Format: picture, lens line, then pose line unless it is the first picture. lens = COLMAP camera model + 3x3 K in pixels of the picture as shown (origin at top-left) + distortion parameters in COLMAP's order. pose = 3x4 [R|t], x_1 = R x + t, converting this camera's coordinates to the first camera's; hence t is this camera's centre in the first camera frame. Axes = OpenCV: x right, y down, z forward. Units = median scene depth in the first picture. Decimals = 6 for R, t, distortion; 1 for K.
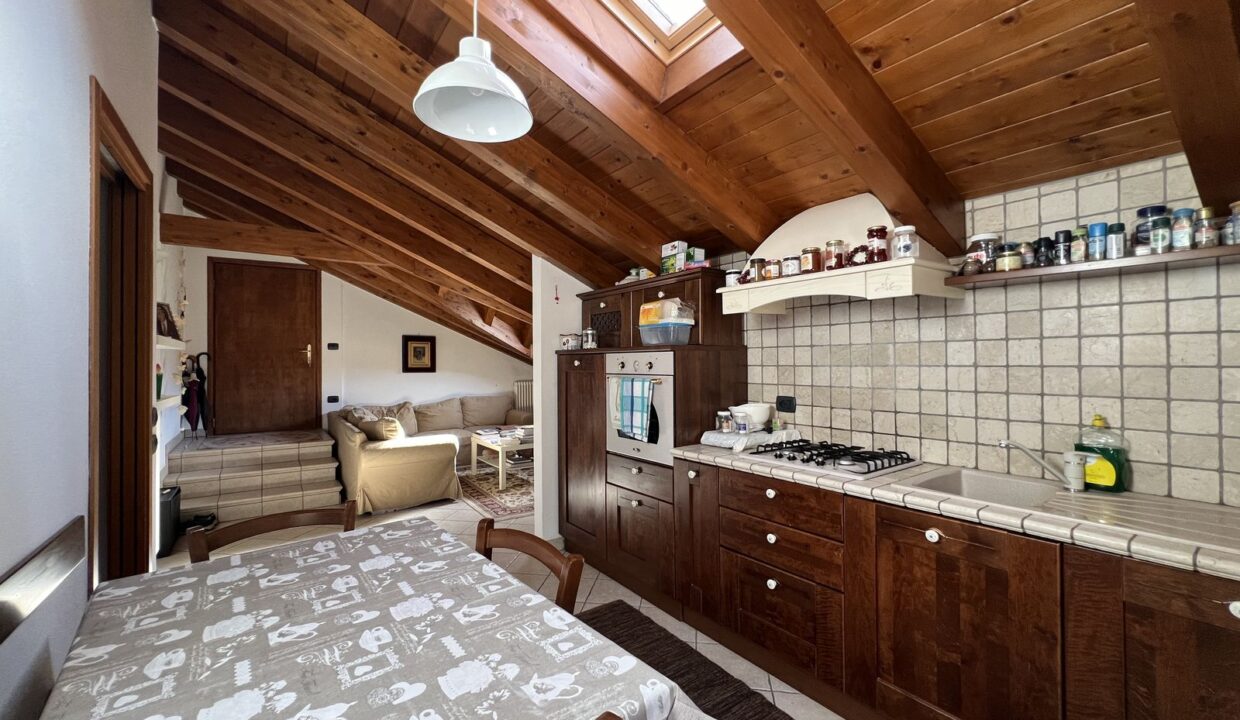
lens RADIAL K [[509.7, 0, 617.3], [0, 509.7, 356.4], [0, 0, 1]] dist [0.001517, 0.000230]
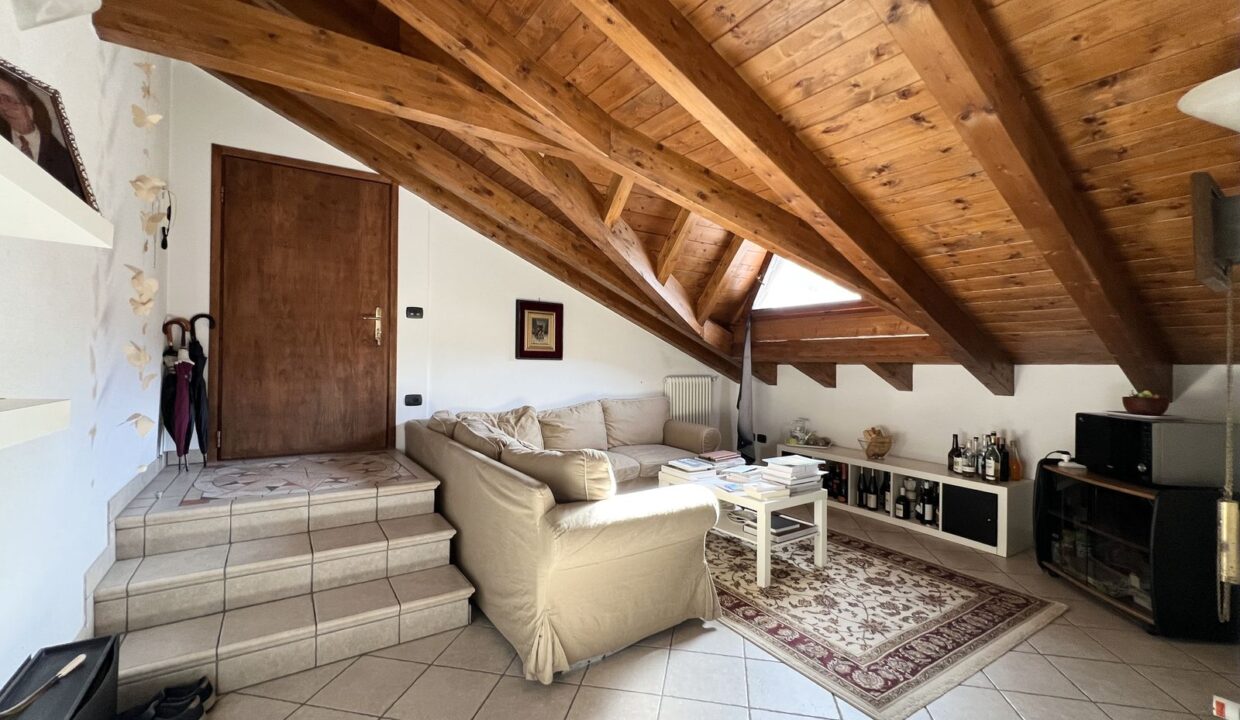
lens RADIAL K [[522.9, 0, 617.3], [0, 522.9, 356.8], [0, 0, 1]] dist [0.000120, -0.000196]
pose [[0.999377, 0.018573, -0.030026, -0.326941], [-0.018420, 0.999816, 0.005336, 0.027587], [0.030120, -0.004779, 0.999535, 0.426260]]
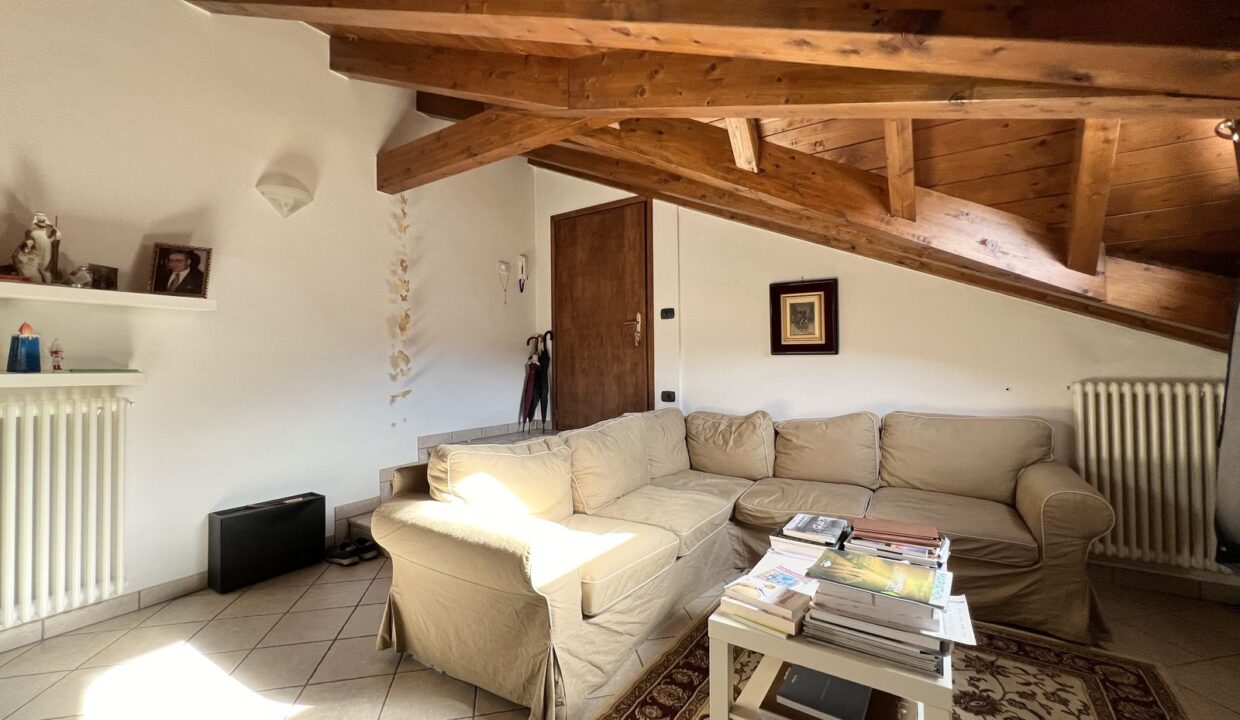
lens RADIAL K [[499.3, 0, 618.2], [0, 499.3, 360.6], [0, 0, 1]] dist [0.002572, -0.000048]
pose [[0.362265, 0.000212, -0.932075, 0.002231], [0.014762, 0.999873, 0.005965, 0.037939], [0.931958, -0.015920, 0.362216, 0.785308]]
